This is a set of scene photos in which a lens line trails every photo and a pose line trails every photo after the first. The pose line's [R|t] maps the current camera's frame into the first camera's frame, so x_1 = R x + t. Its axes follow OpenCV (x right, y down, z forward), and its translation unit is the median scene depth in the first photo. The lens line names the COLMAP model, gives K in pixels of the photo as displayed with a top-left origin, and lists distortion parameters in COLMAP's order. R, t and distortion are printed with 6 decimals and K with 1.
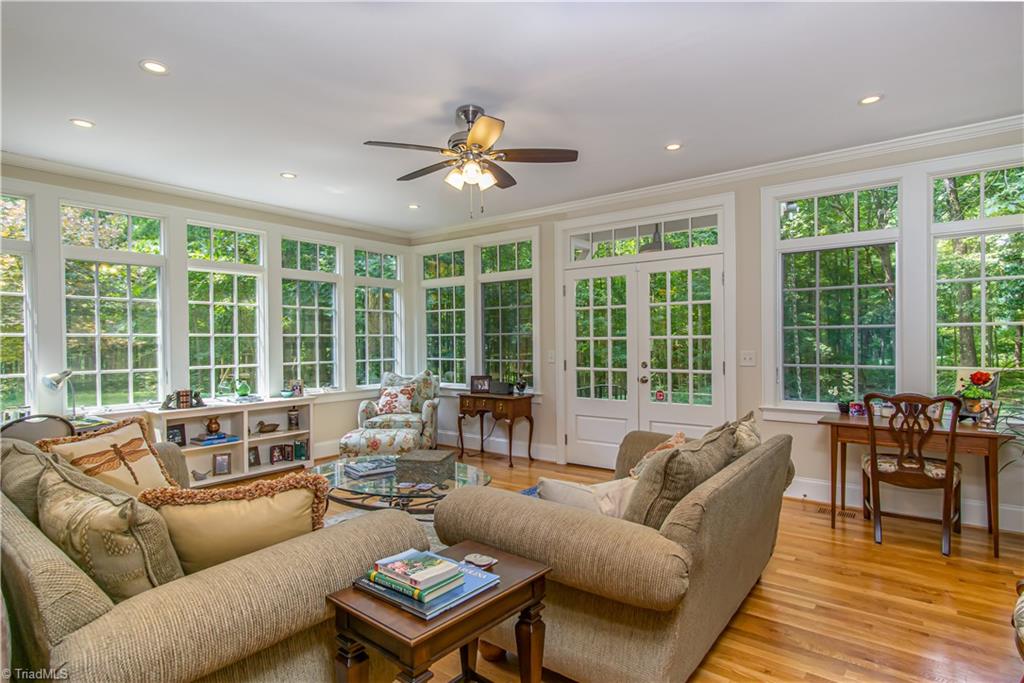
lens RADIAL K [[542.7, 0, 518.5], [0, 542.7, 342.3], [0, 0, 1]] dist [0.001484, 0.000608]
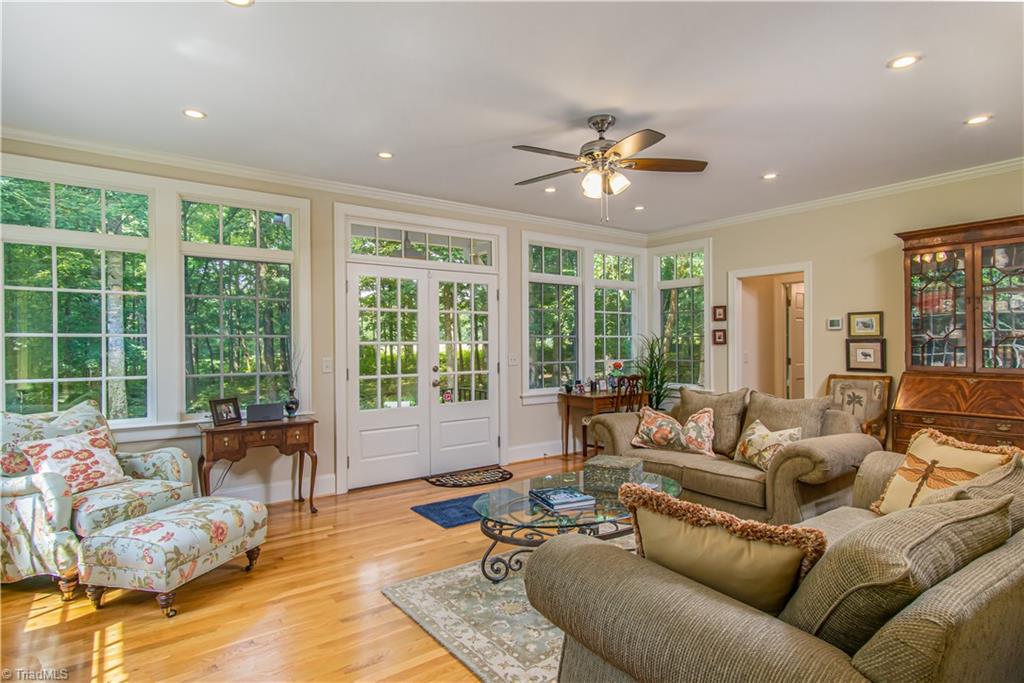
lens RADIAL K [[556.5, 0, 512.0], [0, 556.5, 341.5], [0, 0, 1]] dist [0.002212, 0.000672]
pose [[0.274375, 0.011359, 0.961556, -0.684733], [0.009444, 0.999850, -0.014506, 0.005651], [-0.961576, 0.013061, 0.274227, 0.520982]]
